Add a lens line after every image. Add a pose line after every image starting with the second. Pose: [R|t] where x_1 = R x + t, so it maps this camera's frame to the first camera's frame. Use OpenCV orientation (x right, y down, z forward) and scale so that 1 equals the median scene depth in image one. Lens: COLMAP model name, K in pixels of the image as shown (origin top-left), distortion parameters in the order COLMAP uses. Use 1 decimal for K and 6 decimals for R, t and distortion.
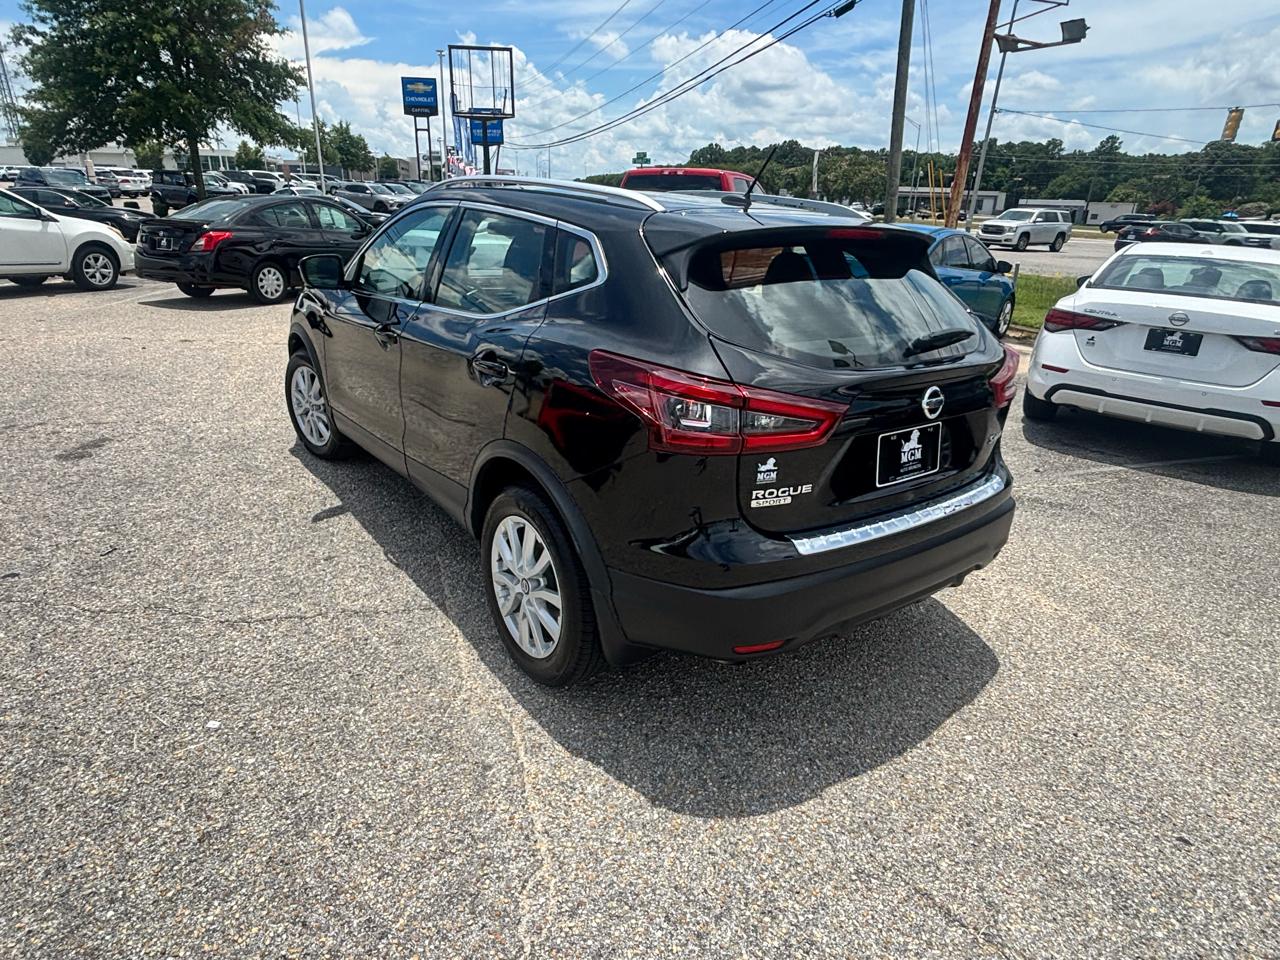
lens RADIAL K [[753.9, 0, 636.2], [0, 753.9, 481.4], [0, 0, 1]] dist [-0.015631, 0.009657]
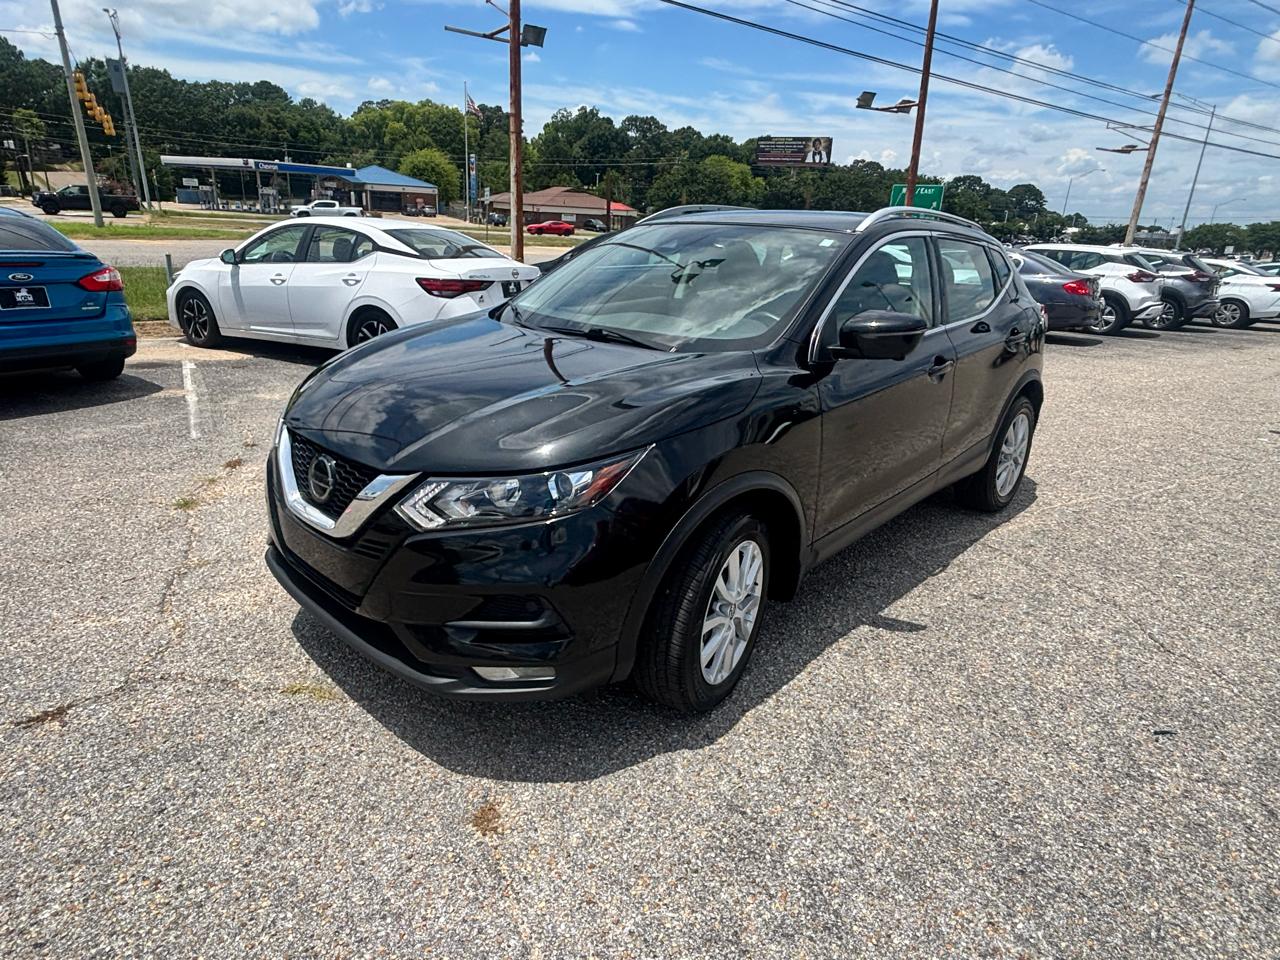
lens RADIAL K [[753.9, 0, 648.0], [0, 753.9, 464.3], [0, 0, 1]] dist [-0.015631, 0.009657]
pose [[-0.188258, -0.347485, 0.918593, -0.756649], [0.292266, 0.873120, 0.390181, -0.361164], [-0.937624, 0.341928, -0.062813, 0.909888]]
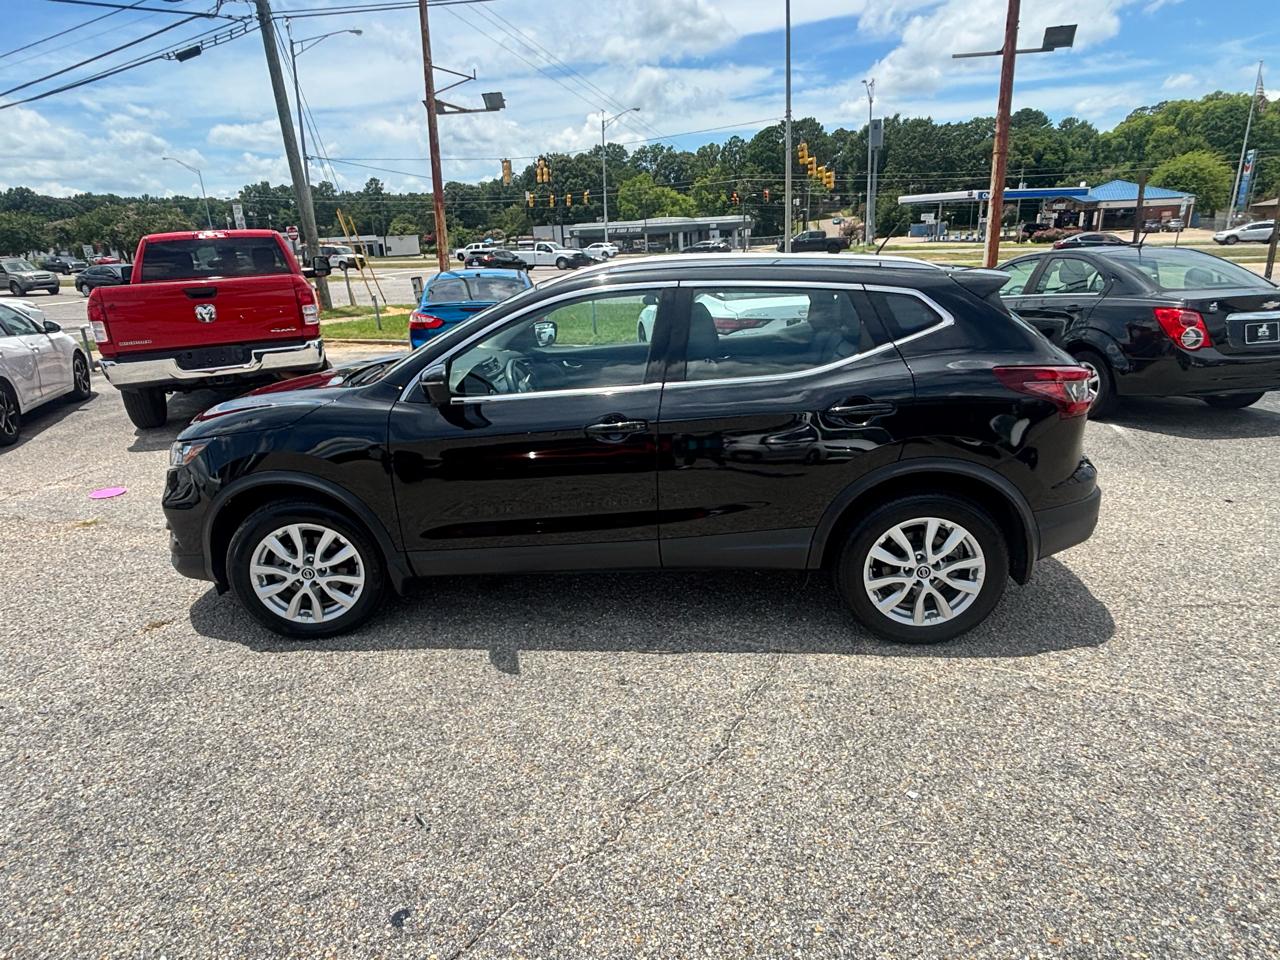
lens RADIAL K [[753.9, 0, 637.0], [0, 753.9, 475.4], [0, 0, 1]] dist [-0.015631, 0.009657]
pose [[0.648889, -0.283716, 0.706009, -0.618888], [0.322339, 0.943005, 0.082695, -0.127757], [-0.689232, 0.173914, 0.703359, 0.204989]]
